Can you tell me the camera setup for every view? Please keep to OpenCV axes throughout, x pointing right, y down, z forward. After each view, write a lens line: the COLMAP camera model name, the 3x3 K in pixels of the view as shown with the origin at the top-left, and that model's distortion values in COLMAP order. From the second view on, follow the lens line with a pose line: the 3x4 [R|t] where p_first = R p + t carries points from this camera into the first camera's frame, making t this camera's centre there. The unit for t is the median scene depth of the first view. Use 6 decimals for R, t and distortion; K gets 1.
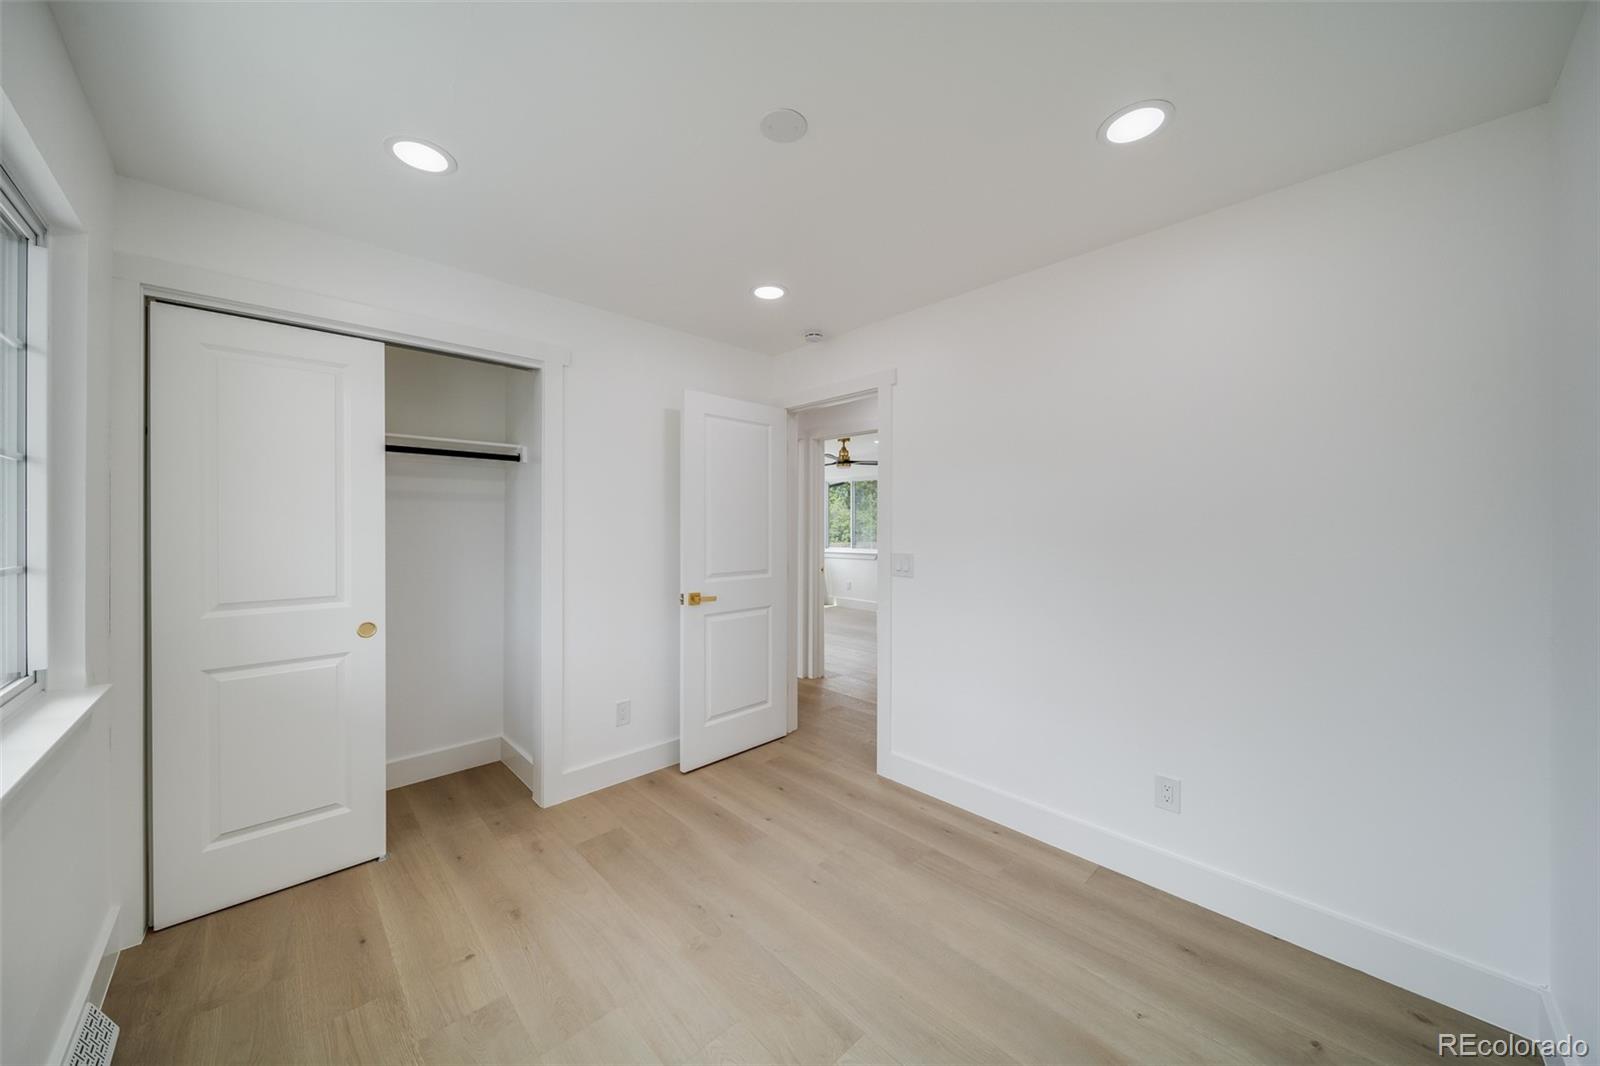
lens RADIAL K [[566.1, 0, 804.5], [0, 566.1, 528.6], [0, 0, 1]] dist [0.000348, -0.000910]
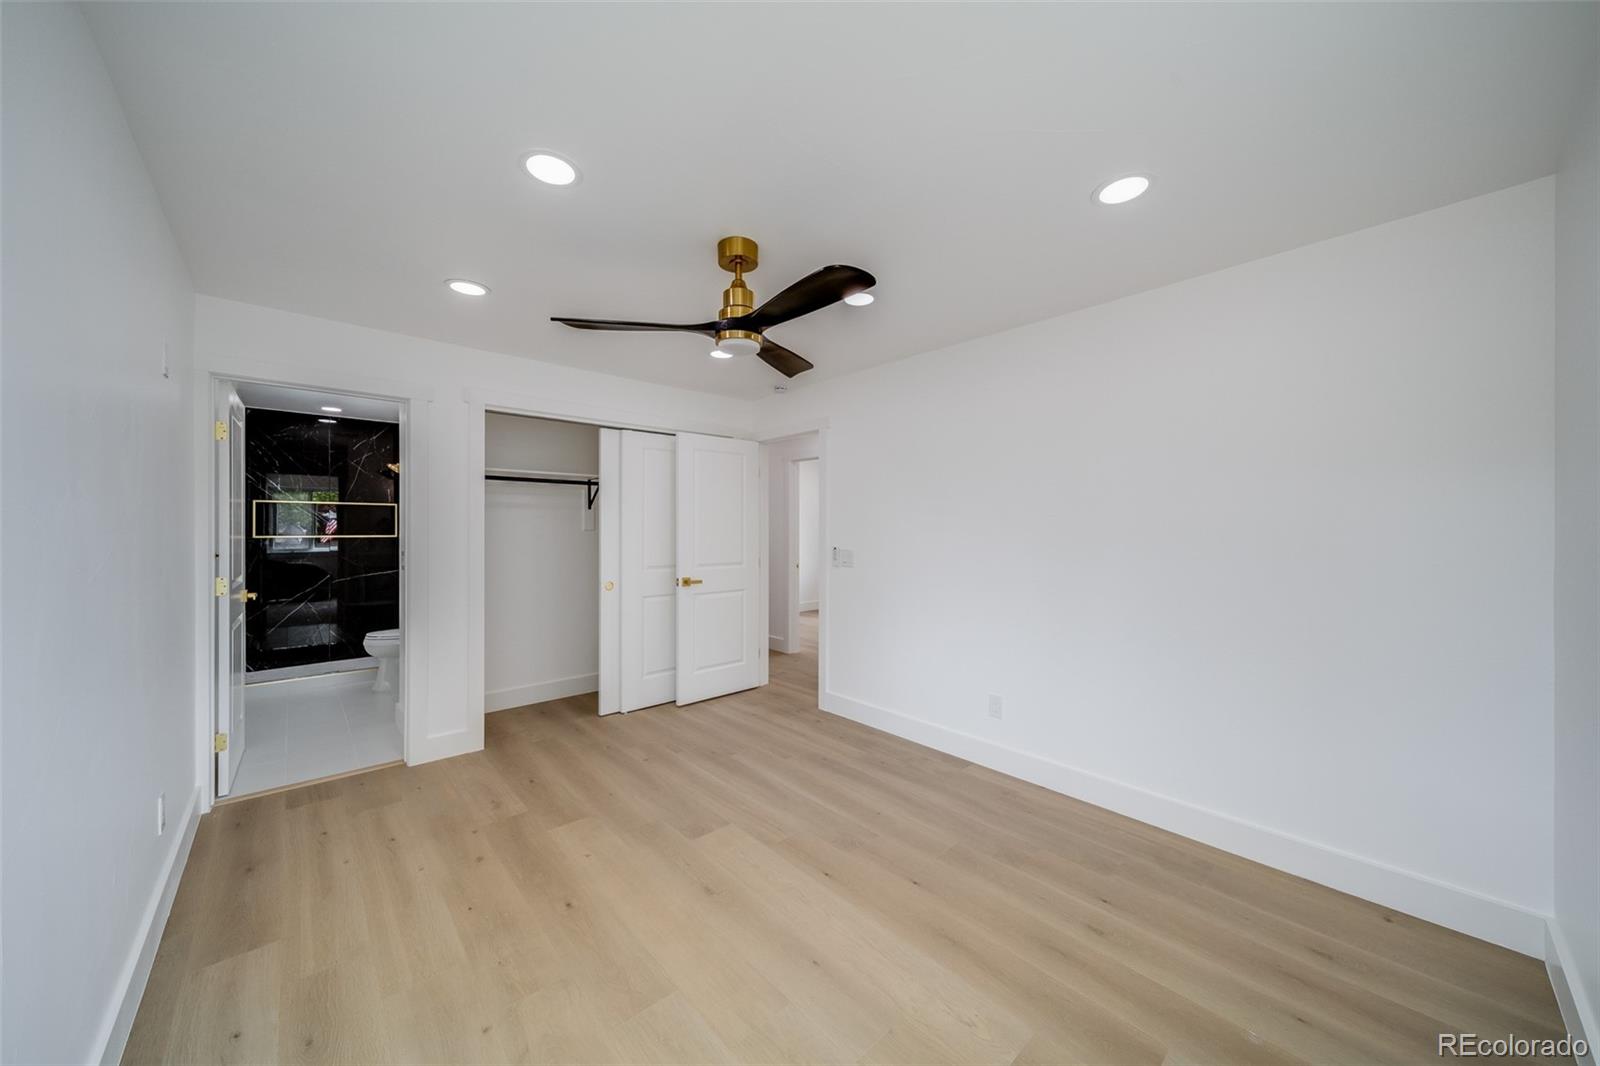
lens RADIAL K [[566.1, 0, 791.5], [0, 566.1, 529.4], [0, 0, 1]] dist [0.000348, -0.000910]
pose [[0.999332, 0.002363, -0.036476, 0.130094], [-0.002704, 0.999953, -0.009301, 0.009749], [0.036453, 0.009393, 0.999291, -0.441115]]
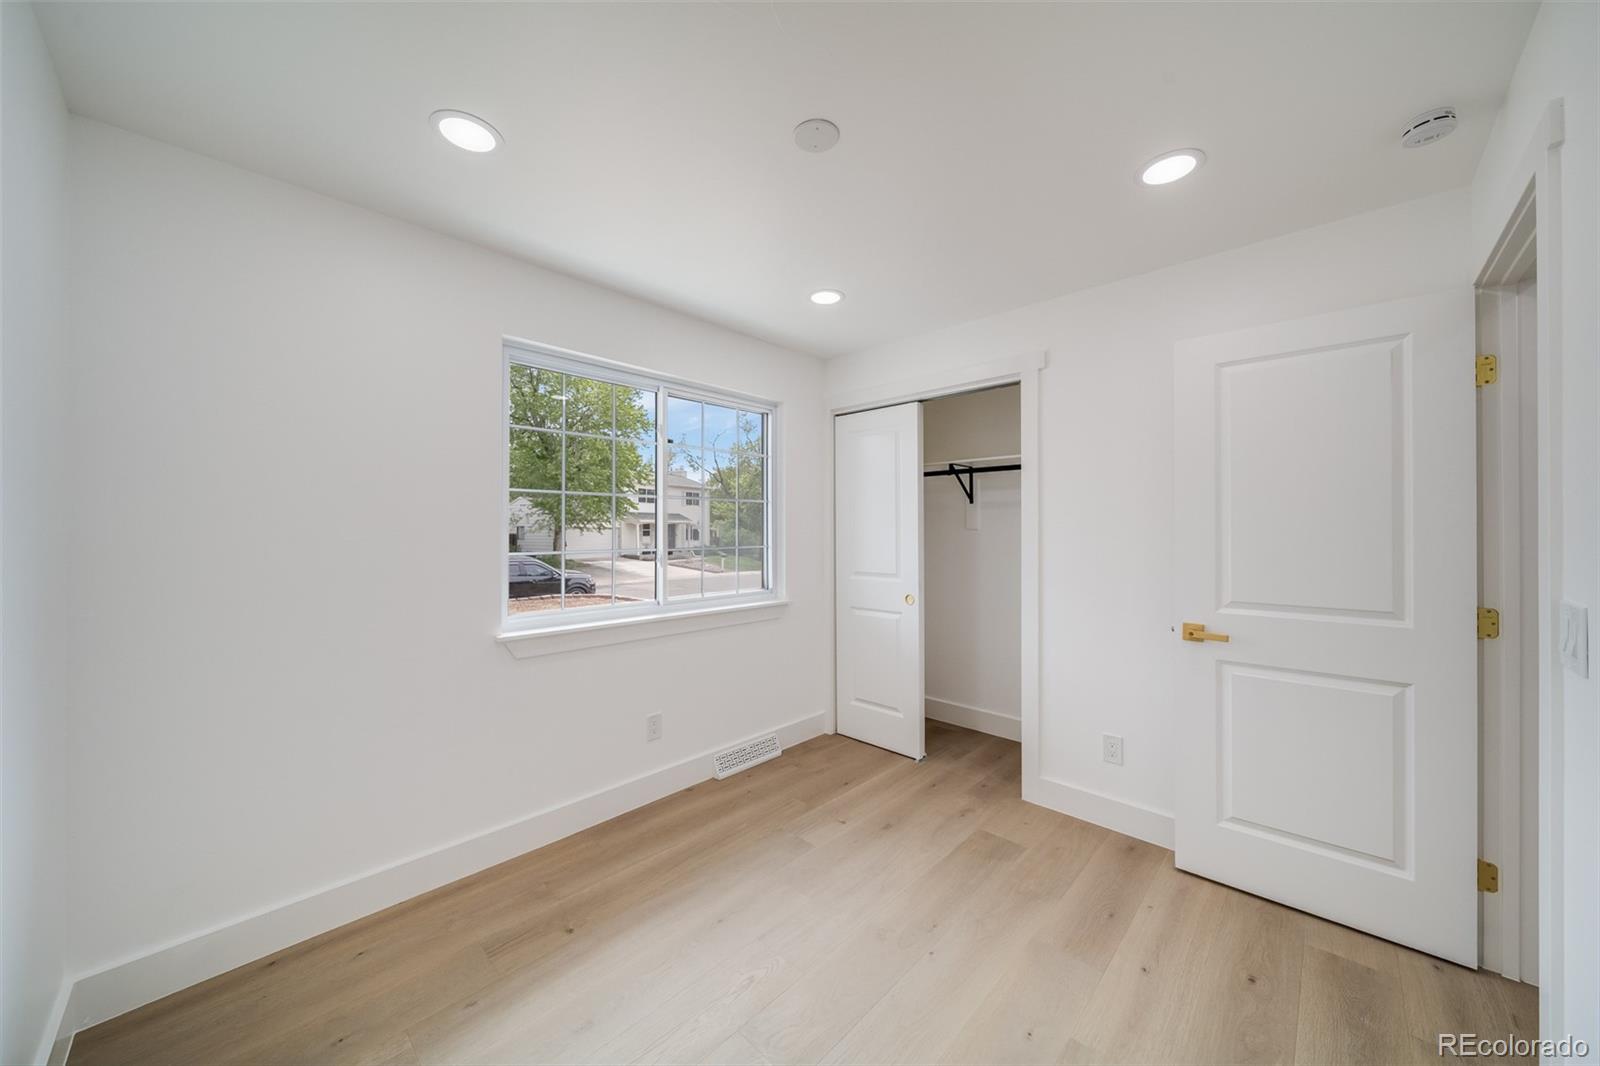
lens RADIAL K [[566.1, 0, 796.3], [0, 566.1, 534.6], [0, 0, 1]] dist [0.000348, -0.000910]
pose [[0.014543, 0.006637, -0.999872, 0.587610], [-0.006917, 0.999955, 0.006537, 0.000654], [0.999870, 0.006821, 0.014588, 0.574549]]
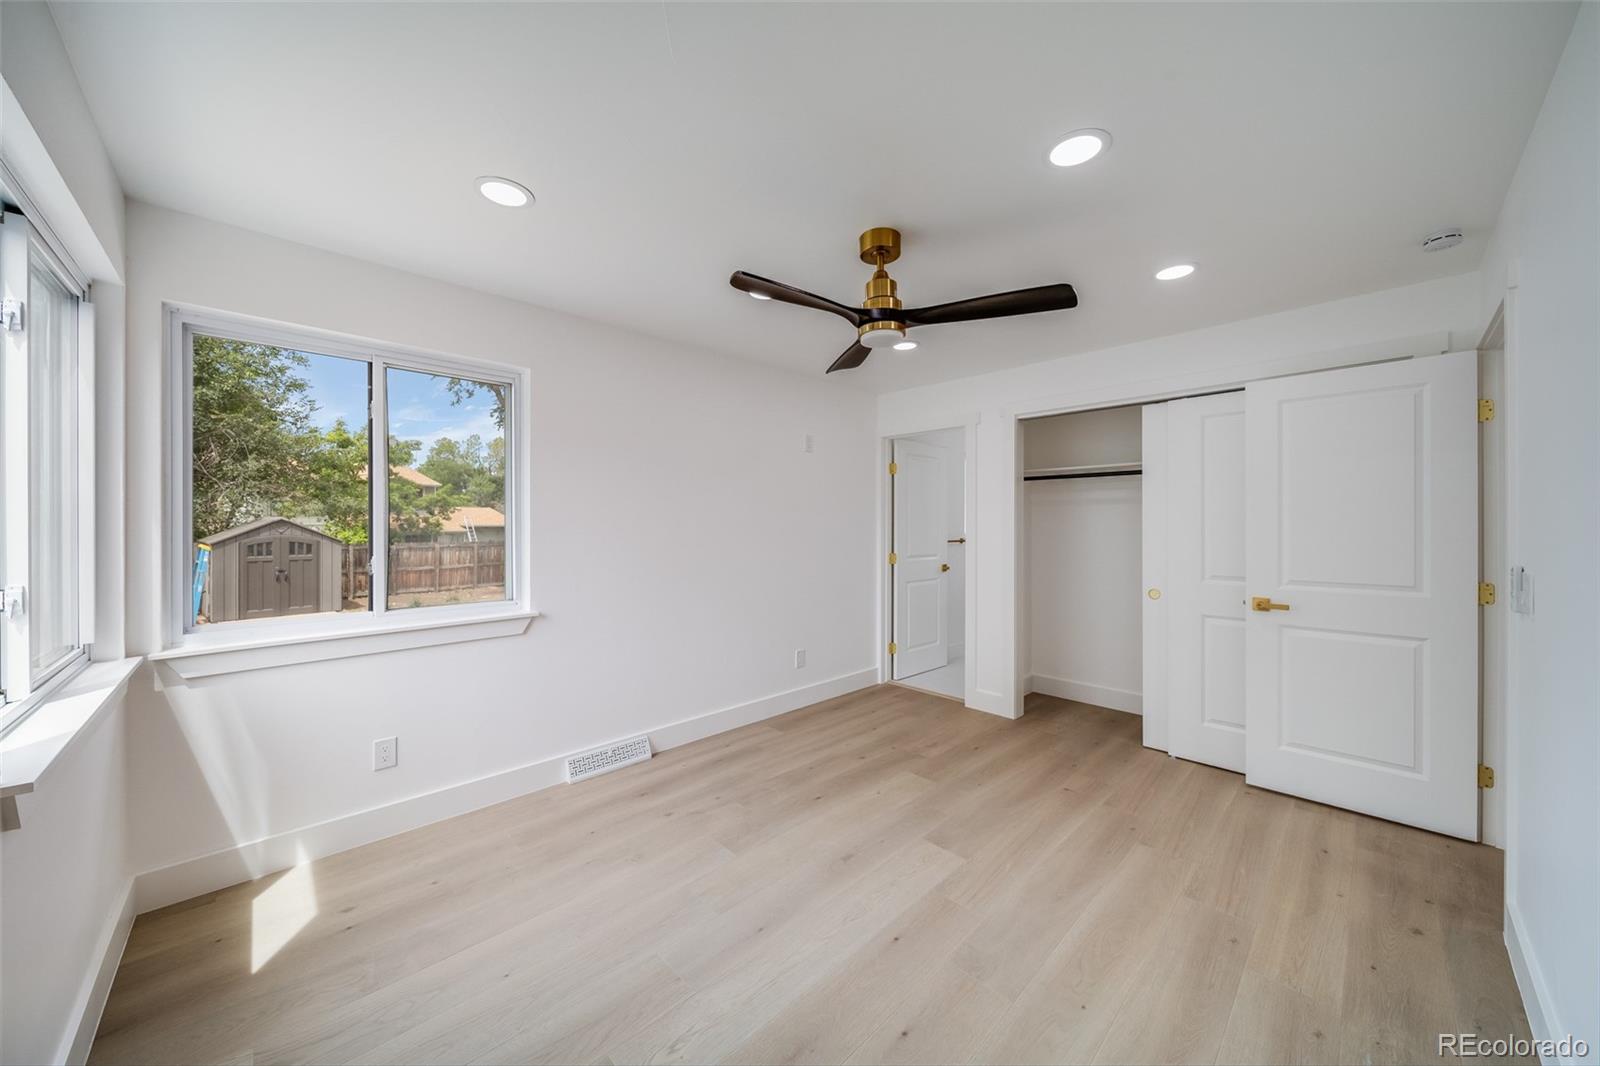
lens RADIAL K [[566.1, 0, 803.0], [0, 566.1, 528.9], [0, 0, 1]] dist [0.000348, -0.000910]
pose [[-0.010361, 0.006809, -0.999923, 0.859293], [-0.011799, 0.999906, 0.006932, 0.004954], [0.999877, 0.011870, -0.010280, 0.303545]]
